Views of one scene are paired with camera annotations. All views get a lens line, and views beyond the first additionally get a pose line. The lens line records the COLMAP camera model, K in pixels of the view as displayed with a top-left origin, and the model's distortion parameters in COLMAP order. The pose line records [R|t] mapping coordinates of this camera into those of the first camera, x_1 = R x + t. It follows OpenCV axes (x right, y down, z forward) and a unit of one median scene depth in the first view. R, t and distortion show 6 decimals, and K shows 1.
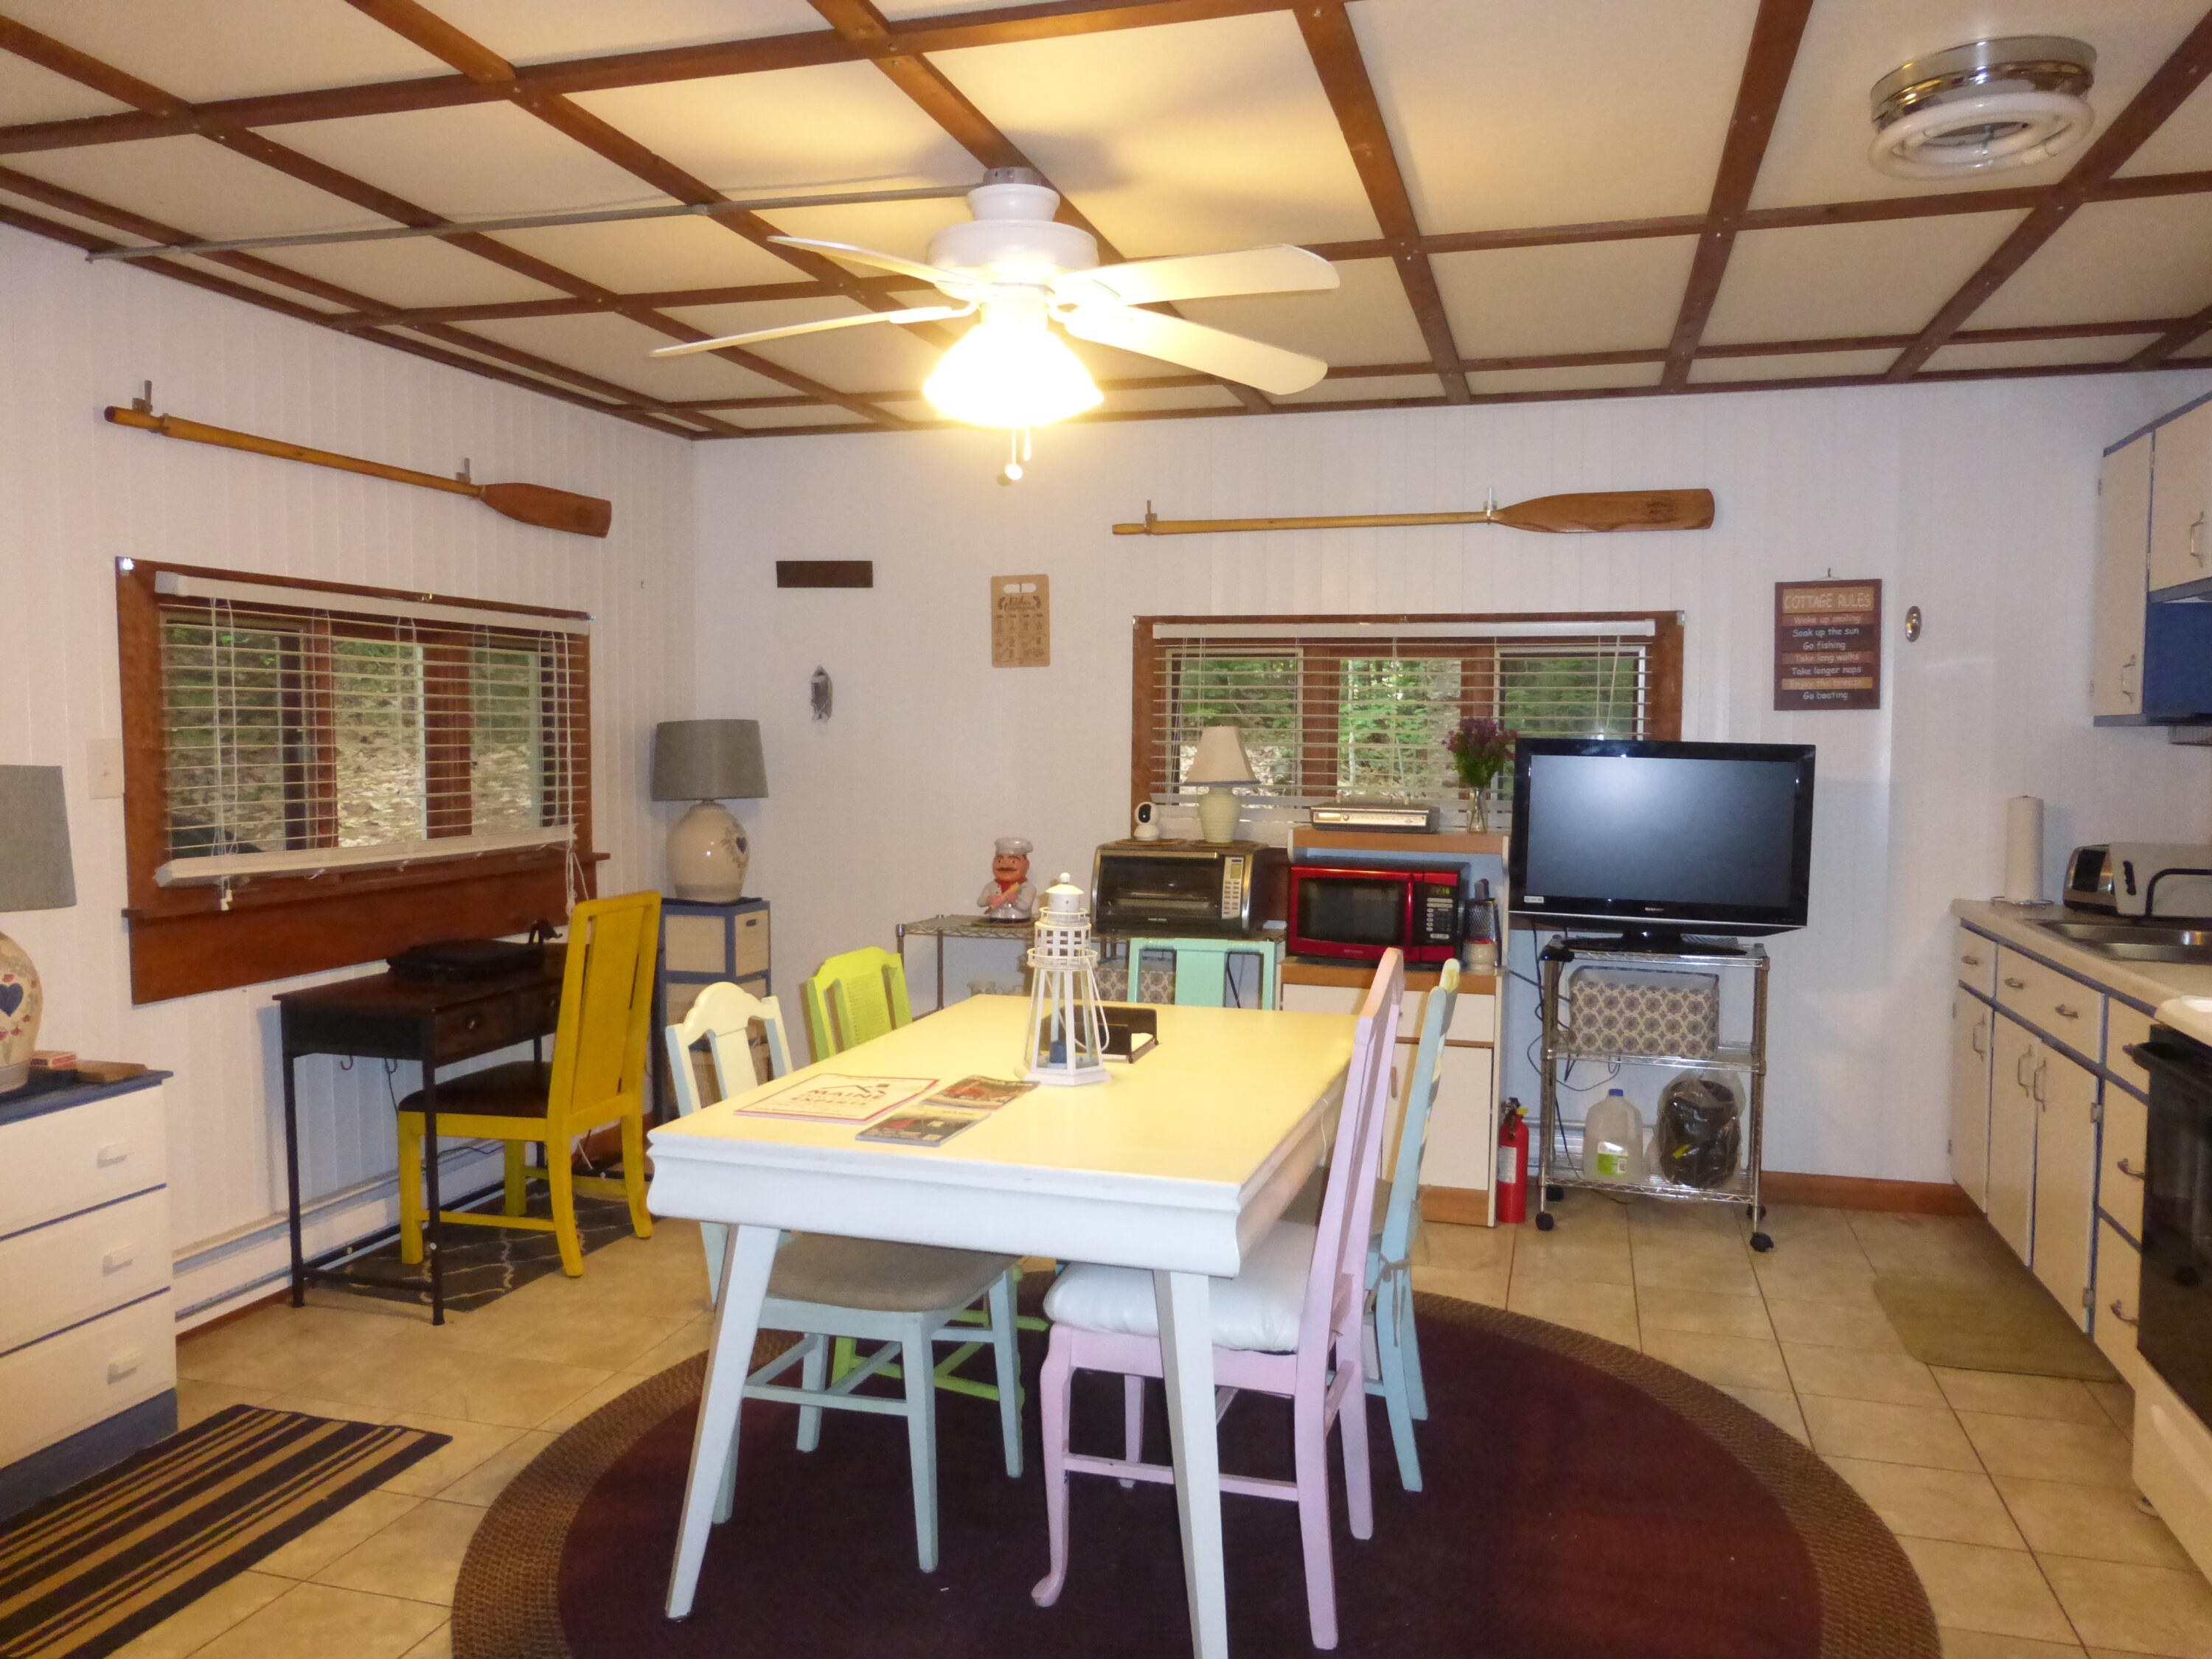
lens RADIAL K [[1643.2, 0, 1106.3], [0, 1643.2, 835.6], [0, 0, 1]] dist [-0.033231, 0.026724]
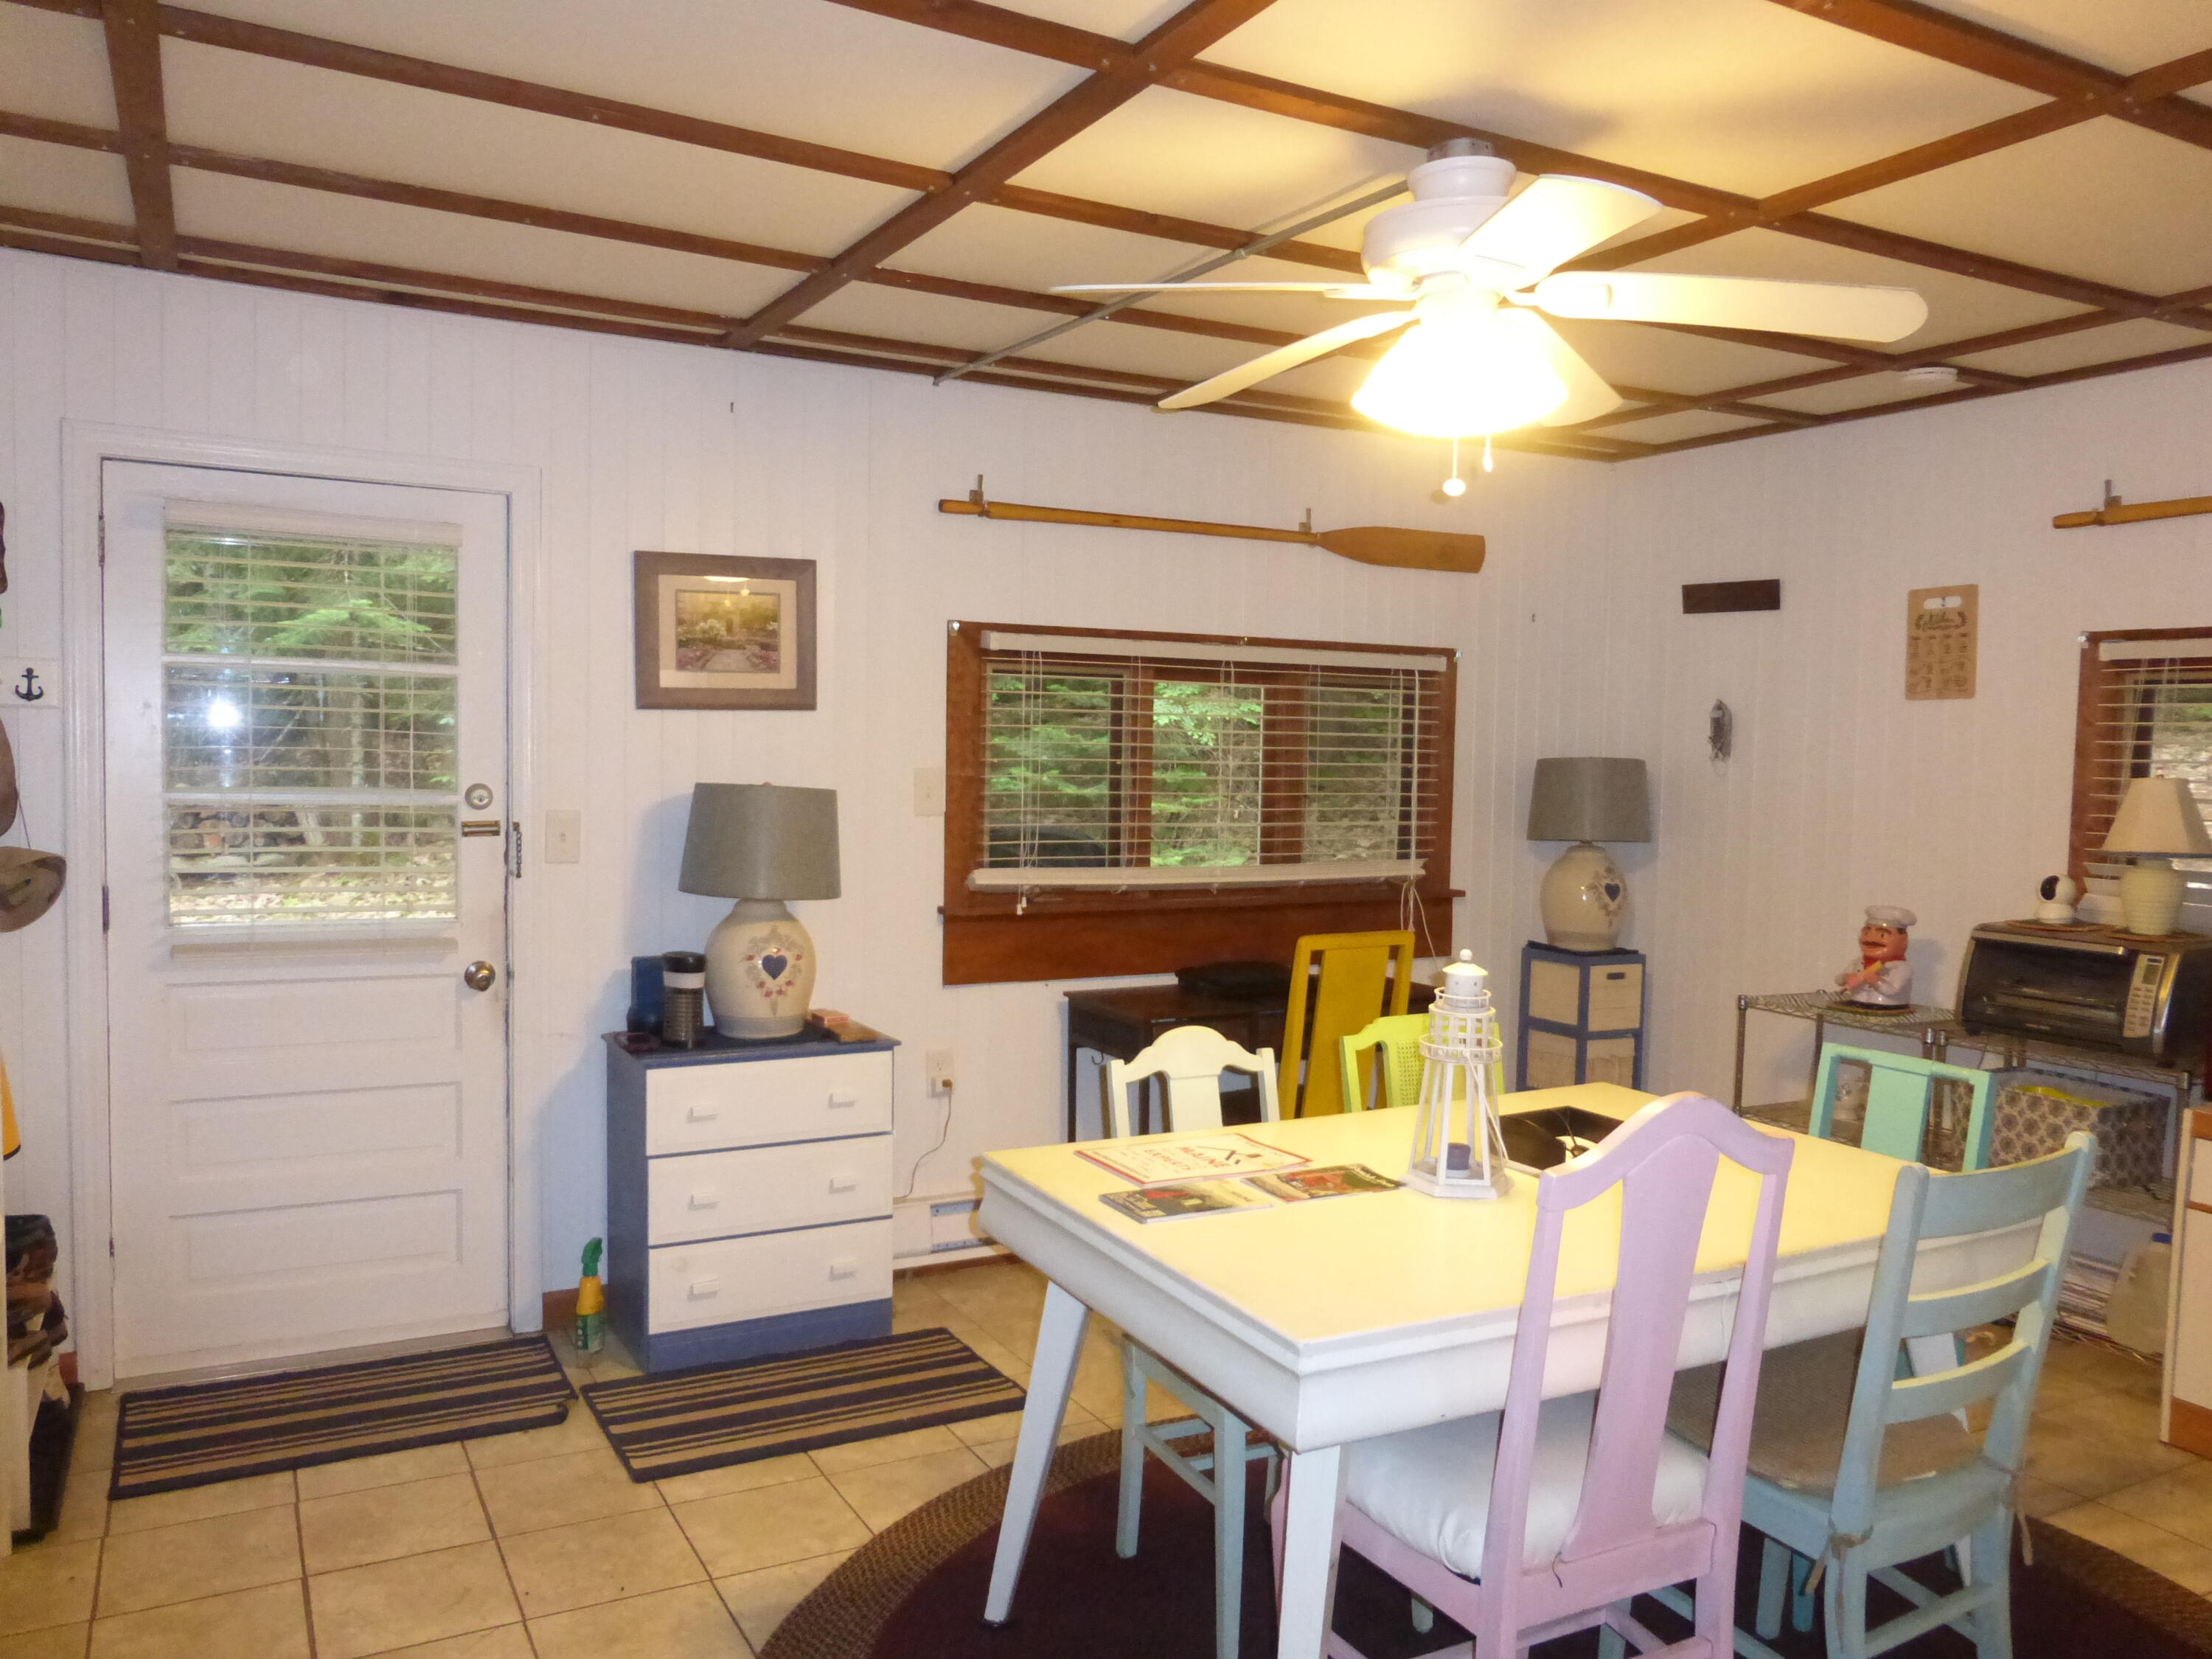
lens RADIAL K [[1643.2, 0, 1102.5], [0, 1643.2, 845.4], [0, 0, 1]] dist [-0.033231, 0.026724]
pose [[0.706280, 0.052276, -0.706000, 0.284262], [-0.059653, 0.998118, 0.014229, -0.020624], [0.705415, 0.032065, 0.708069, 0.165060]]
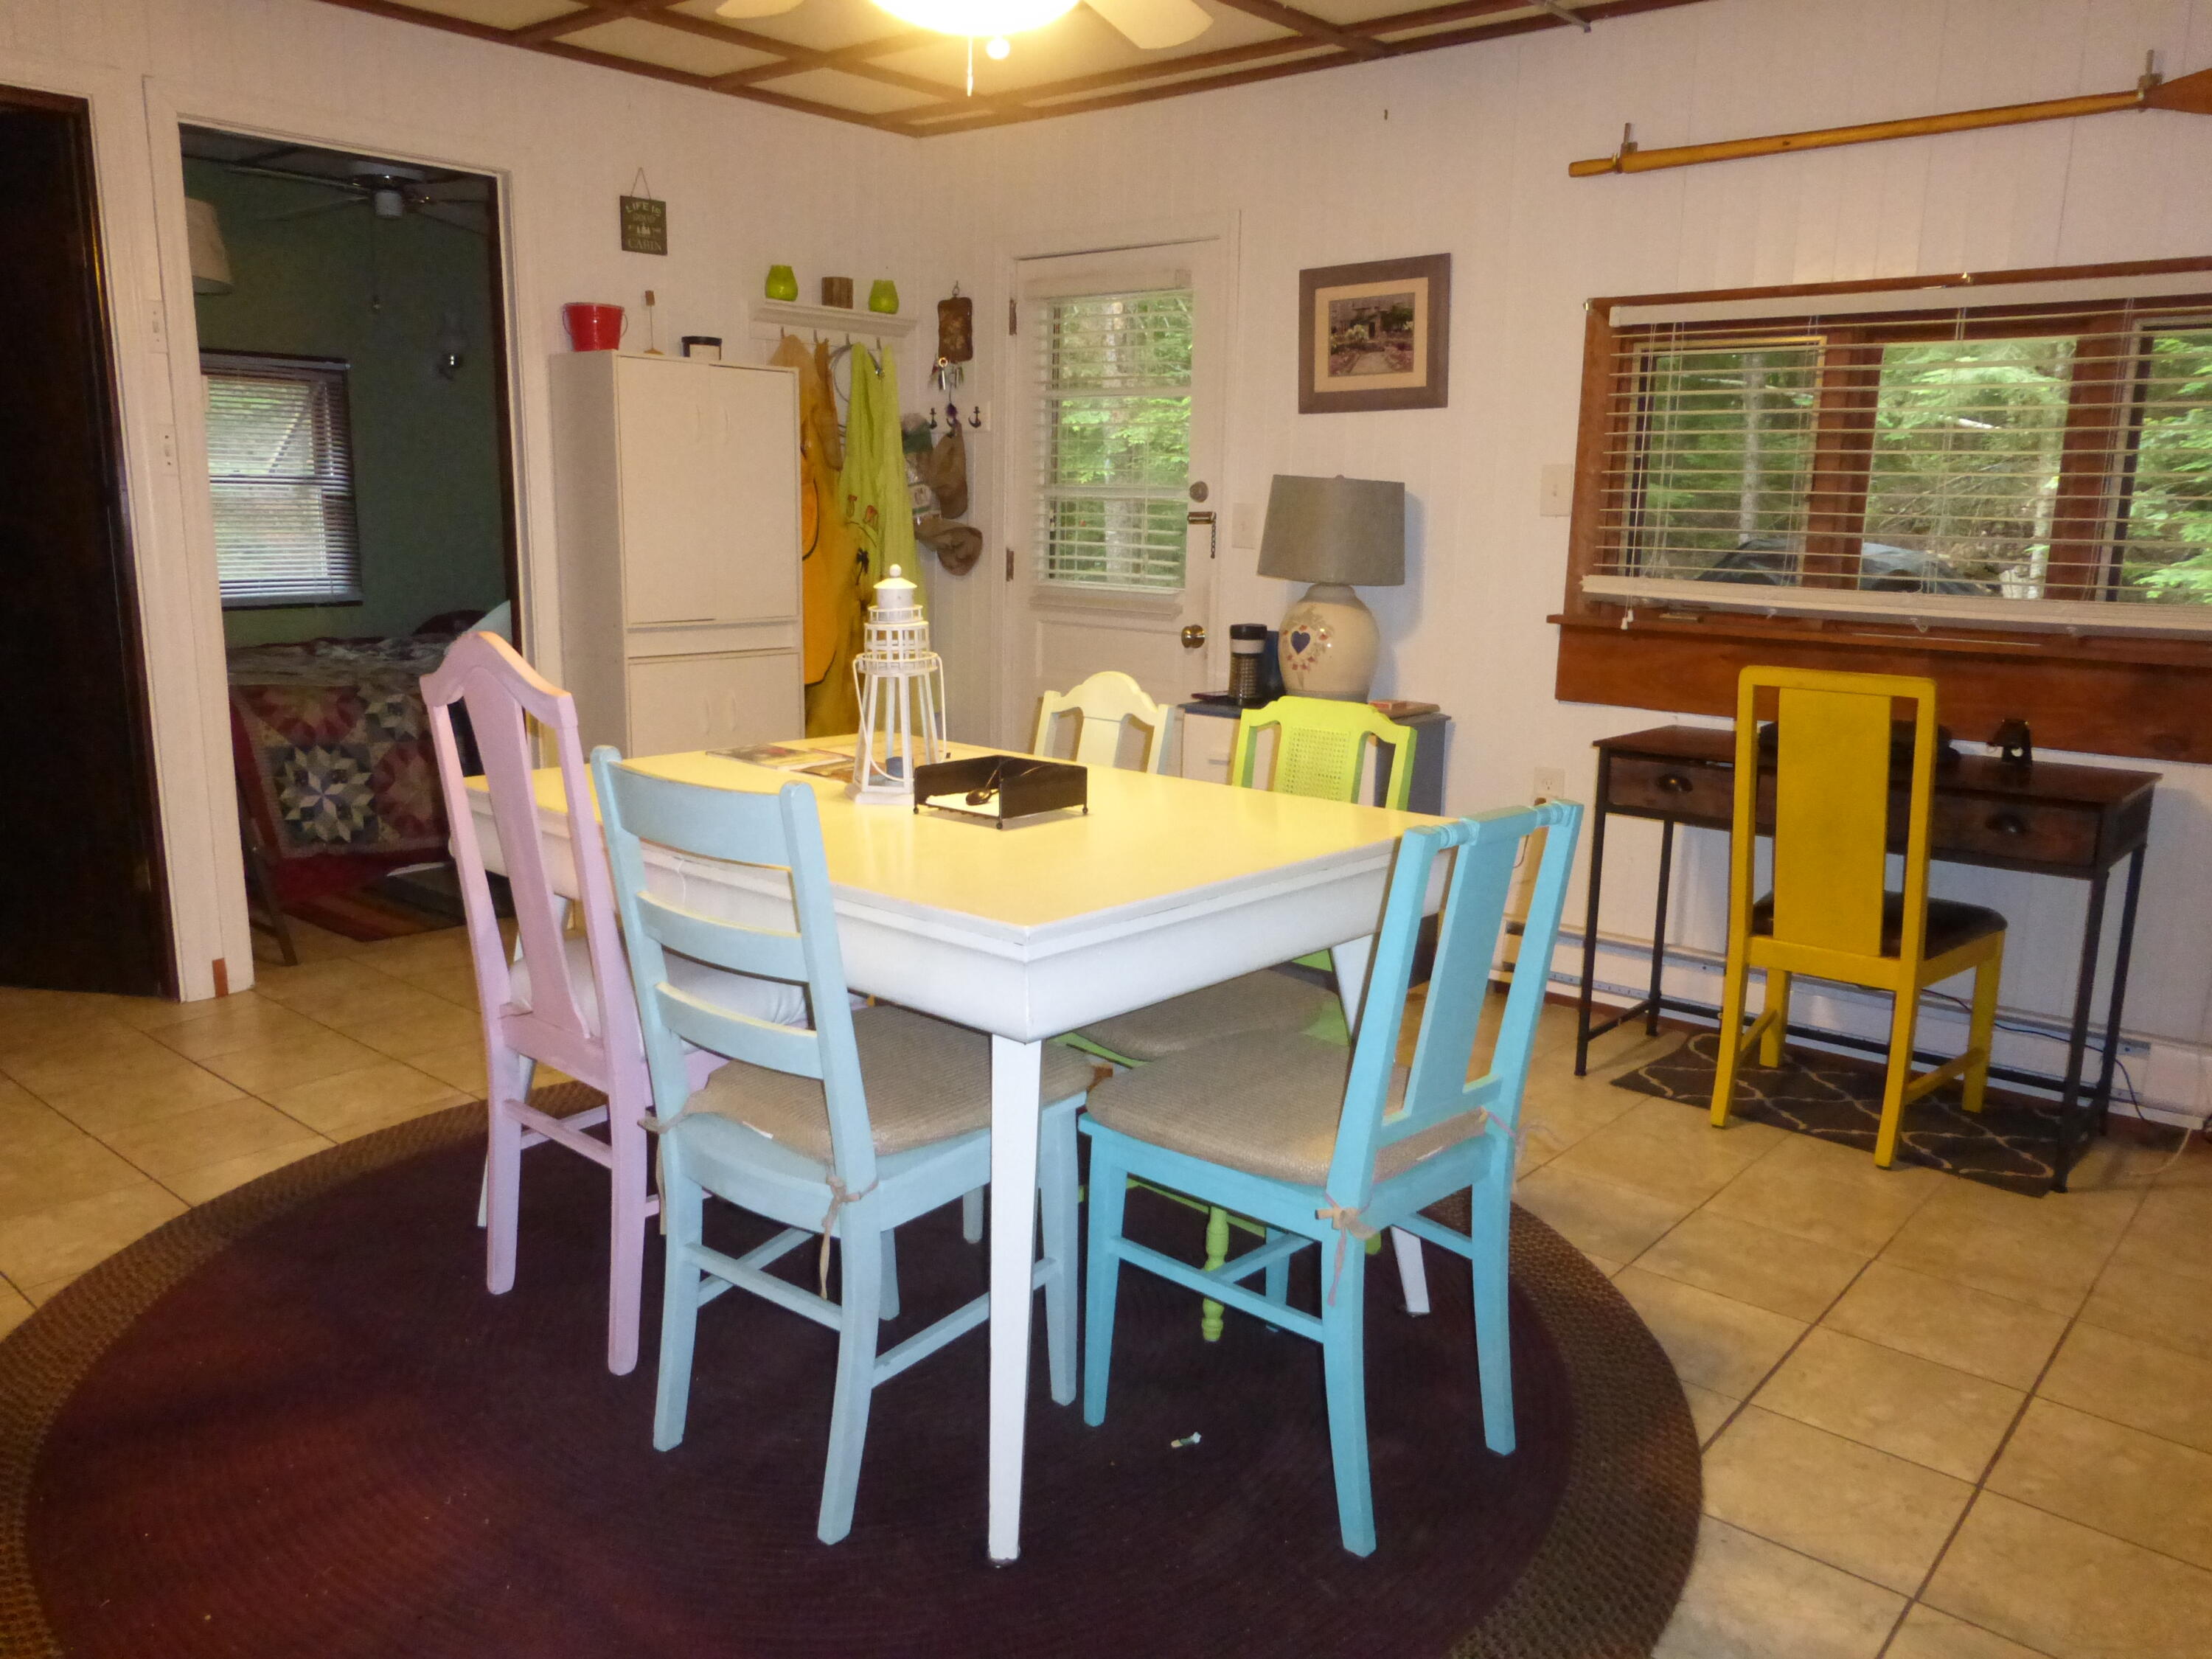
lens RADIAL K [[1643.2, 0, 1109.4], [0, 1643.2, 840.3], [0, 0, 1]] dist [-0.033231, 0.026724]
pose [[-0.410973, 0.170126, -0.895633, 0.475353], [-0.075393, 0.972726, 0.219365, -0.023713], [0.908525, 0.157677, -0.386937, 0.944169]]
